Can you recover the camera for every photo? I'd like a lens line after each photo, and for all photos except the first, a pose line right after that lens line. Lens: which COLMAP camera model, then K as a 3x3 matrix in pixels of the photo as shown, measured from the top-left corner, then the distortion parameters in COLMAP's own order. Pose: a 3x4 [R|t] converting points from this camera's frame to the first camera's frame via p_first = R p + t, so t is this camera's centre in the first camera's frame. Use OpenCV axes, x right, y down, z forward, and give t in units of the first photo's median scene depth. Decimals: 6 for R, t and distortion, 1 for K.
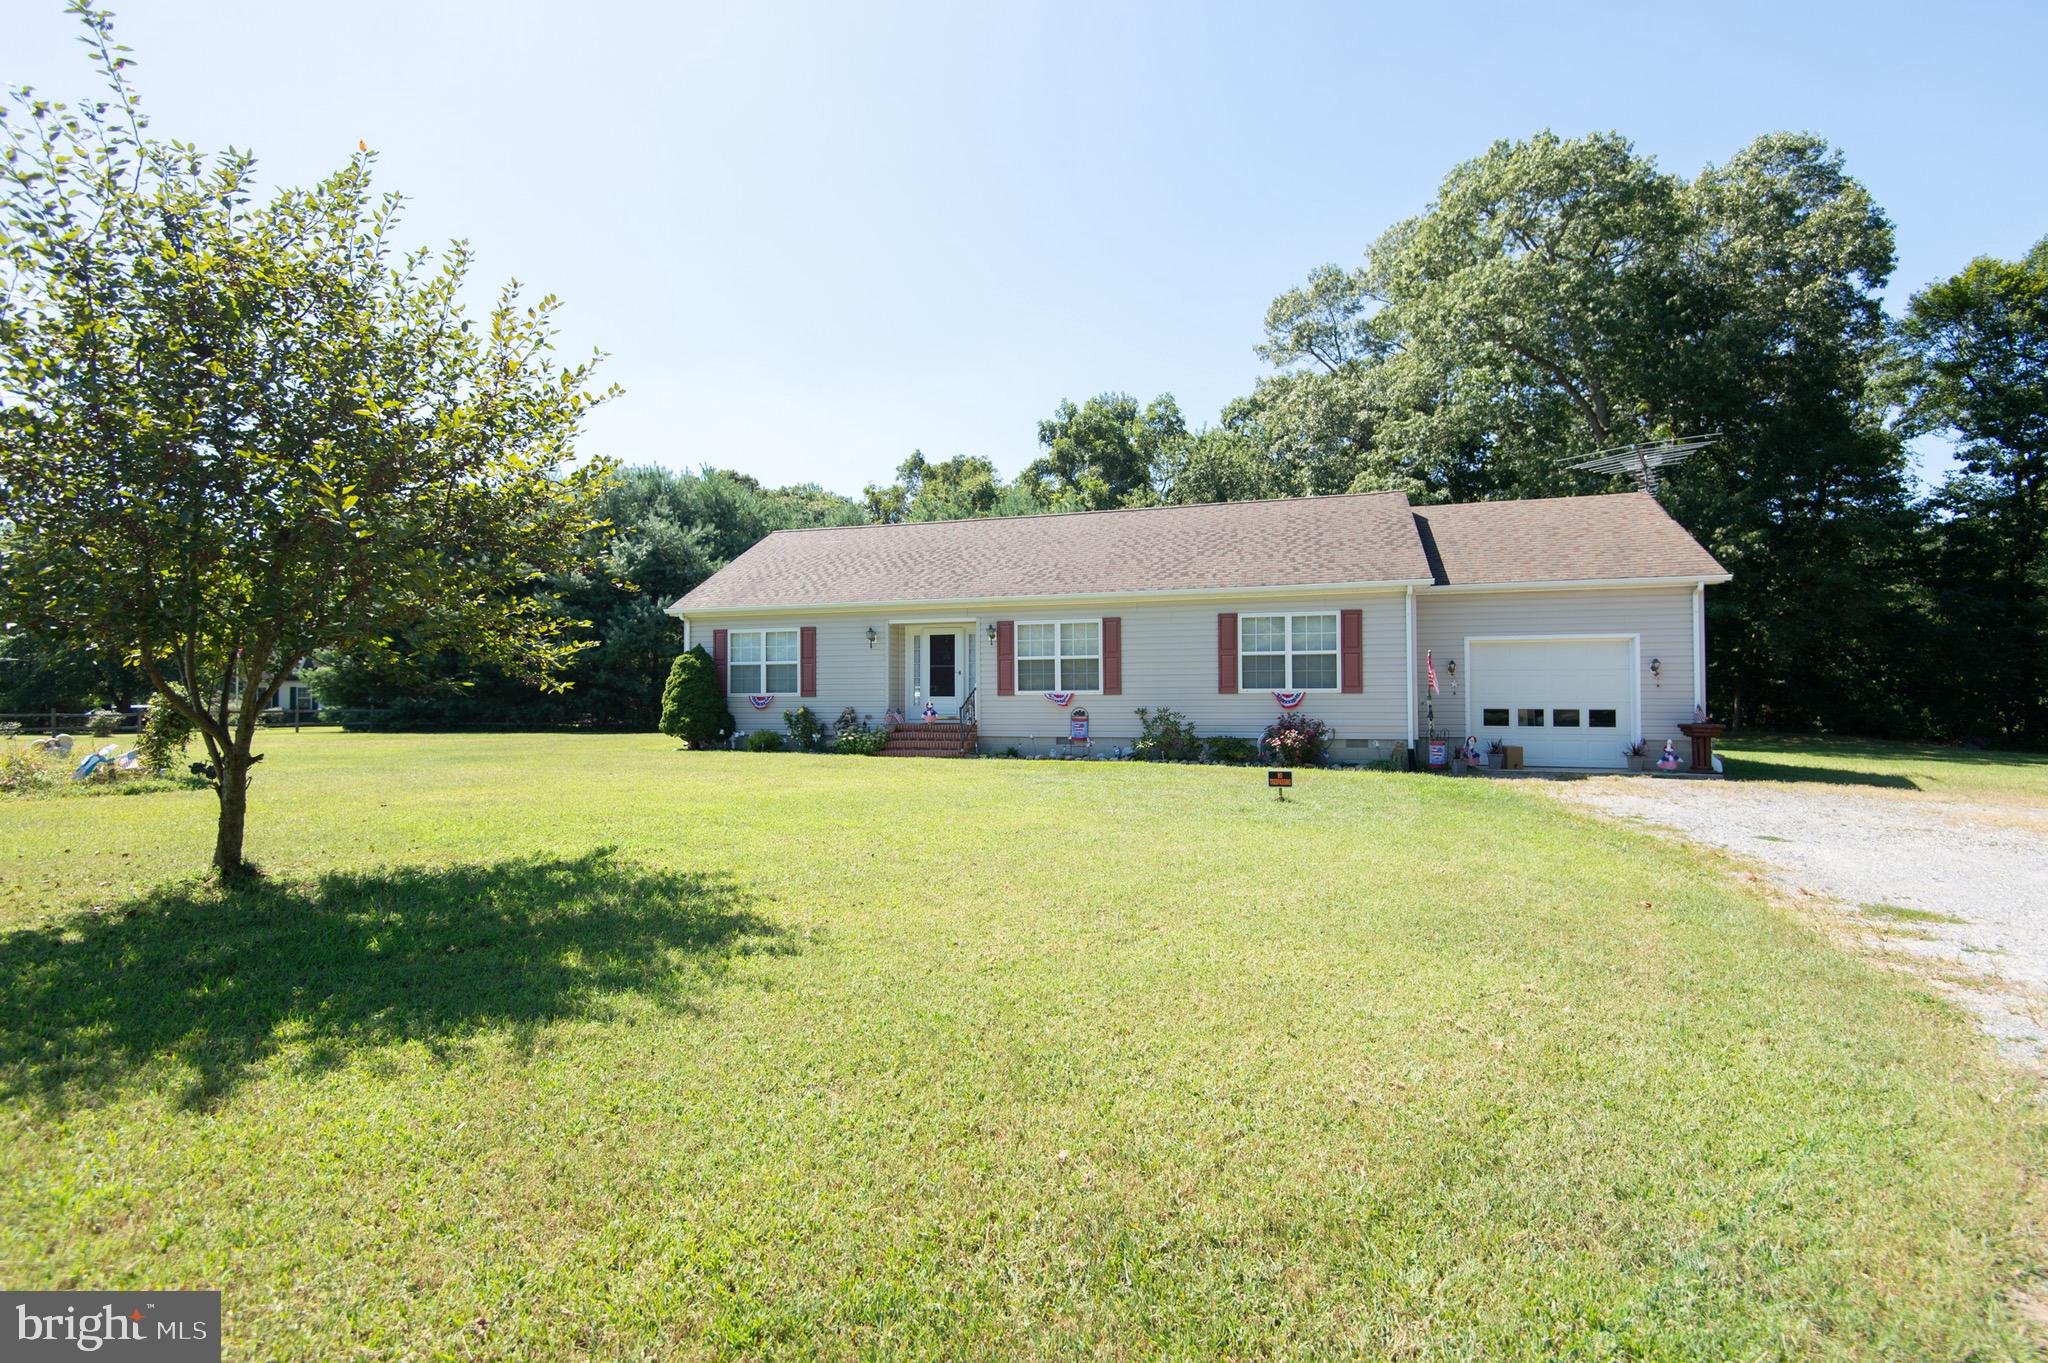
lens RADIAL K [[920.4, 0, 1024.0], [0, 920.4, 681.5], [0, 0, 1]] dist [0.043968, -0.024366]
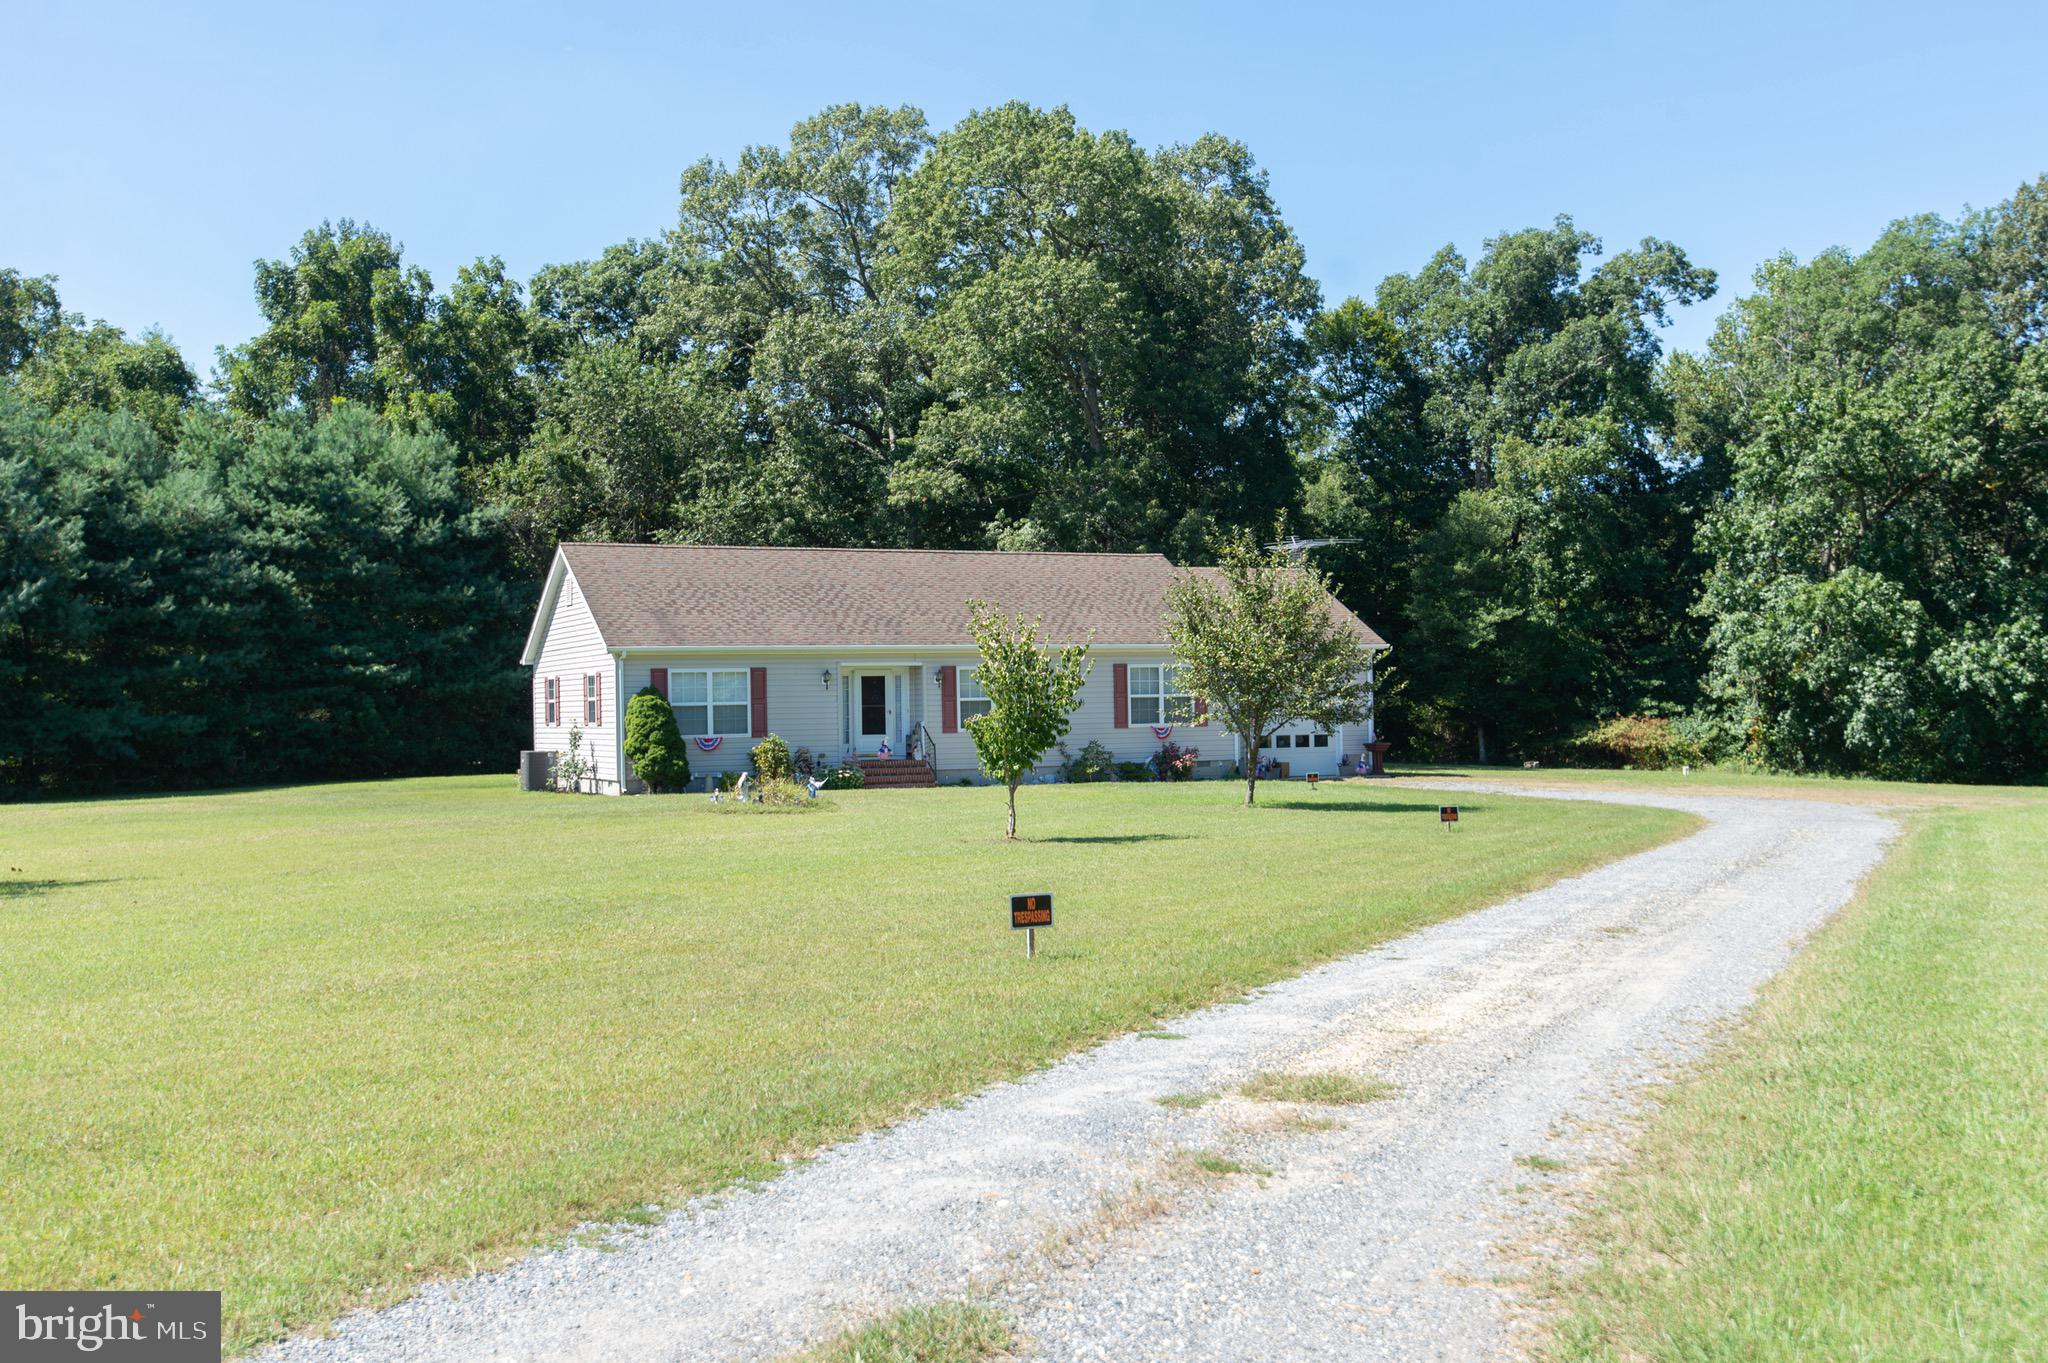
lens RADIAL K [[2007.4, 0, 1024.0], [0, 2007.4, 681.5], [0, 0, 1]] dist [0.017498, -0.003981]
pose [[0.745205, -0.000401, 0.666836, -1.379997], [0.002470, 0.999995, -0.002158, -0.036083], [-0.666831, 0.003255, 0.745202, -0.774835]]
